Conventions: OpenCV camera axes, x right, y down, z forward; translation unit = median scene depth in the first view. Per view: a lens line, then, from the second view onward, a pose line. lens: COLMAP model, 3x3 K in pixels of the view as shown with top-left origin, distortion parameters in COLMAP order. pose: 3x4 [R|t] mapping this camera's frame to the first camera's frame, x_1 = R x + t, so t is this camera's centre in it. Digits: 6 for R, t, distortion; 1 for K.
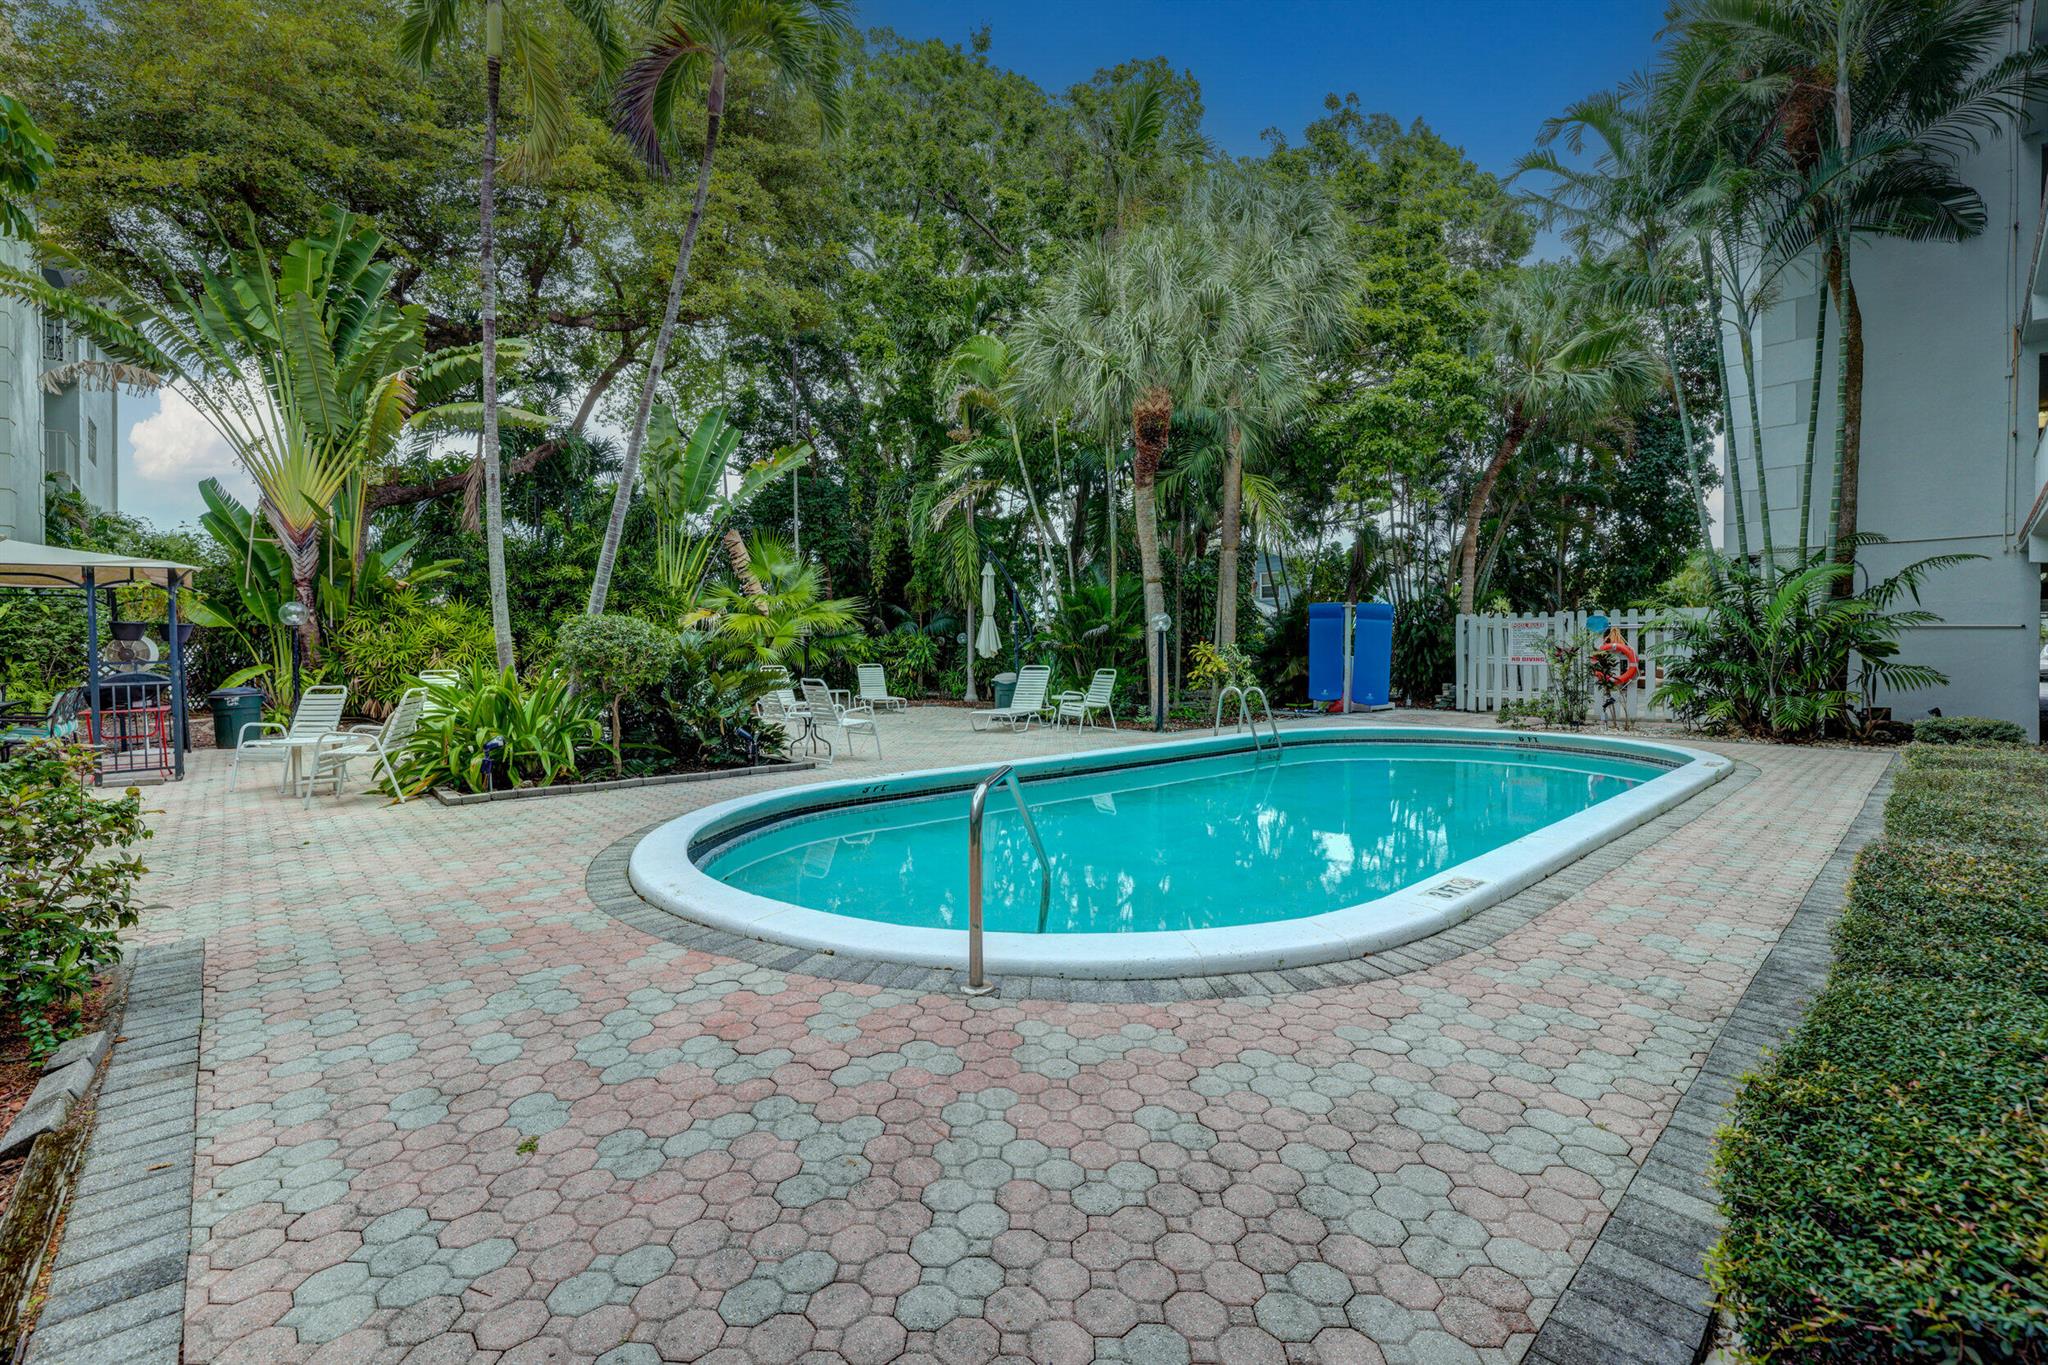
lens RADIAL K [[889.7, 0, 1022.1], [0, 889.7, 693.0], [0, 0, 1]] dist [0.000463, 0.001329]
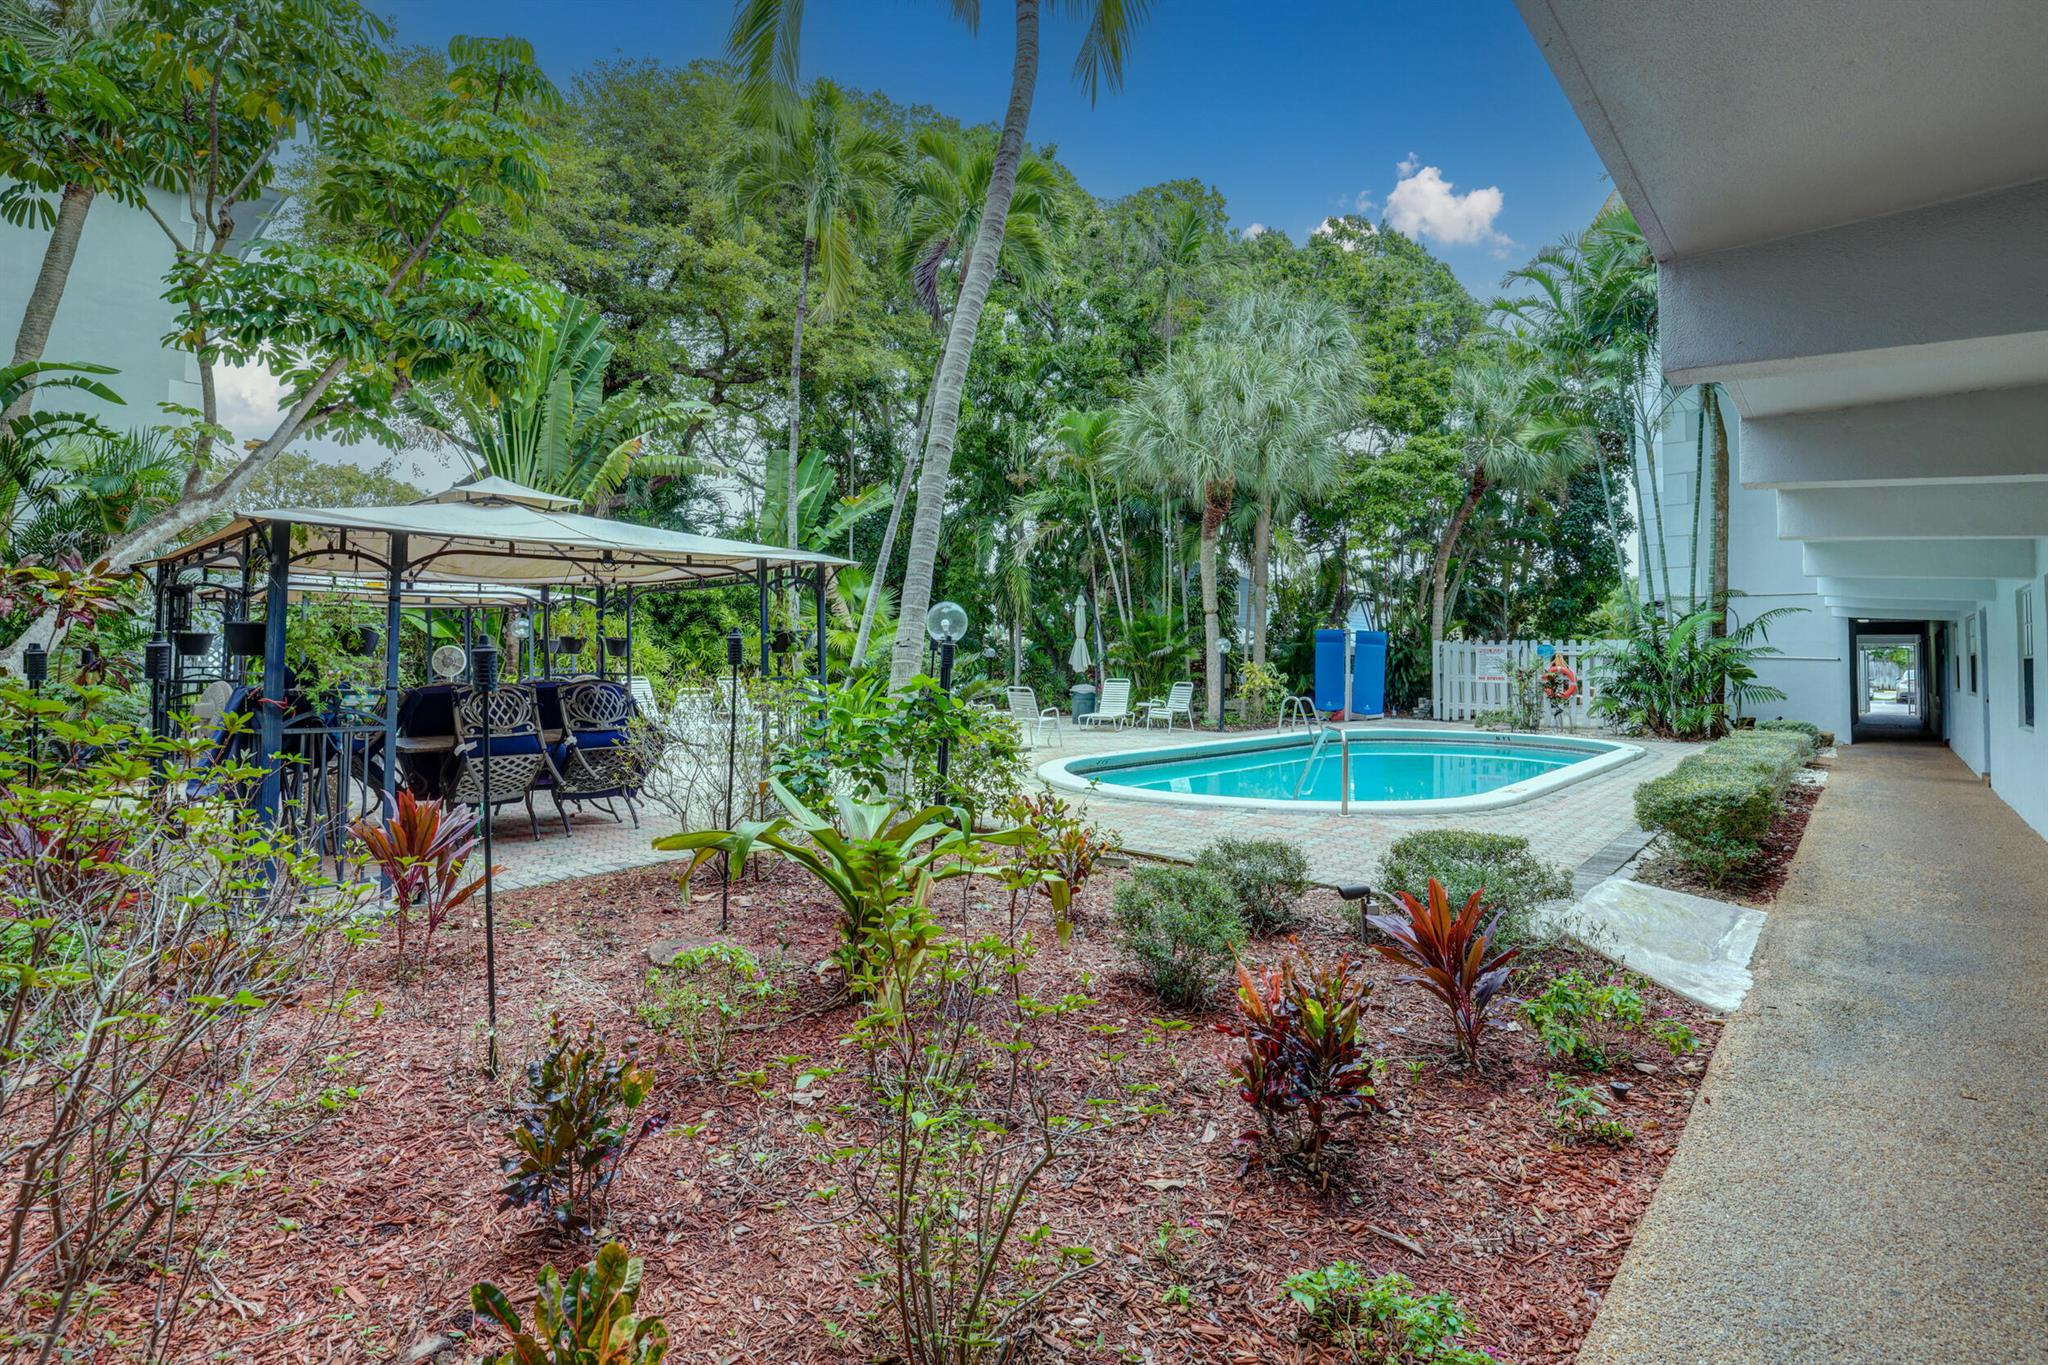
lens RADIAL K [[967.1, 0, 1023.4], [0, 967.1, 662.1], [0, 0, 1]] dist [-0.000468, -0.000877]
pose [[0.995190, 0.013606, 0.097019, -0.245316], [-0.008948, 0.998794, -0.048284, 0.012006], [-0.097559, 0.047183, 0.994111, -0.317620]]
